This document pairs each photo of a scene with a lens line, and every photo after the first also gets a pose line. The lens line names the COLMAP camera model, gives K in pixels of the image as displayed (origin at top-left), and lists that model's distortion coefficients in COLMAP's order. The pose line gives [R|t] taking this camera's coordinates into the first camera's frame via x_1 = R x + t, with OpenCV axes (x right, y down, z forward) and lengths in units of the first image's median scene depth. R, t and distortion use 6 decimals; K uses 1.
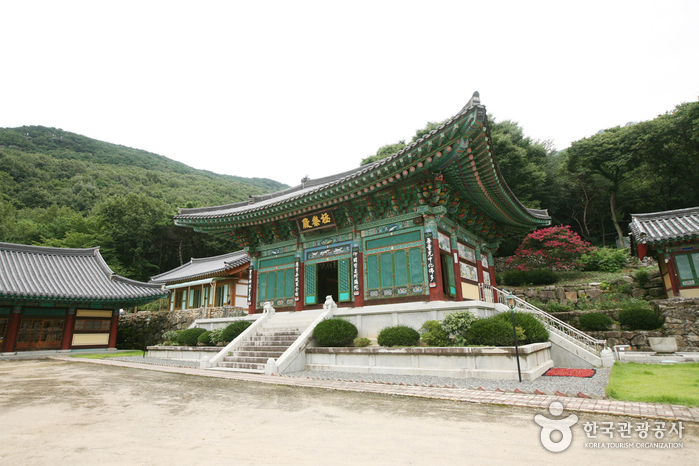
lens RADIAL K [[373.9, 0, 349.5], [0, 373.9, 233.0], [0, 0, 1]] dist [-0.032836, -0.000073]
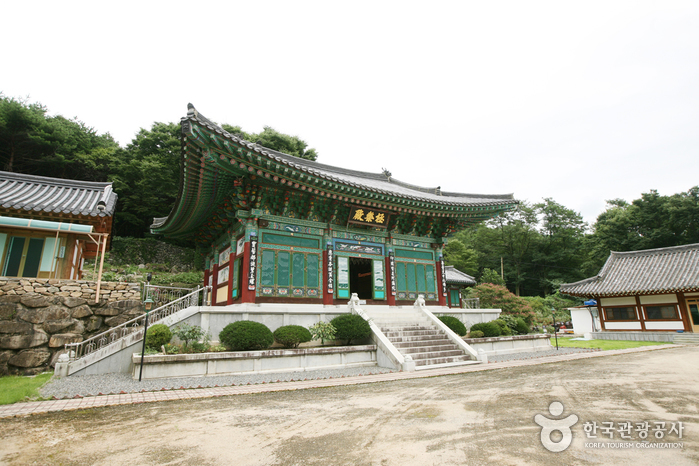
lens RADIAL K [[357.8, 0, 349.5], [0, 357.8, 233.0], [0, 0, 1]] dist [-0.028649, 0.000757]
pose [[0.374205, 0.246023, 0.894116, -1.015949], [-0.231156, 0.958479, -0.166989, 0.193523], [-0.898074, -0.144192, 0.415537, 0.685859]]
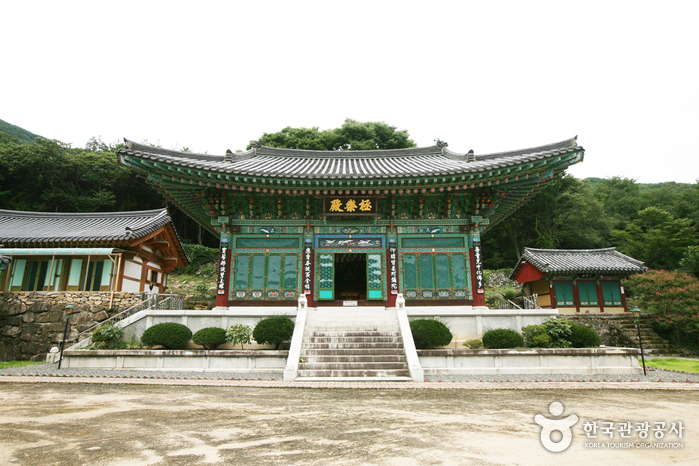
lens RADIAL K [[400.9, 0, 349.5], [0, 400.9, 233.0], [0, 0, 1]] dist [-0.011794, 0.000712]
pose [[0.804238, 0.162582, 0.571636, -0.657761], [-0.170054, 0.984590, -0.040783, 0.073971], [-0.569458, -0.064409, 0.819493, 0.244333]]
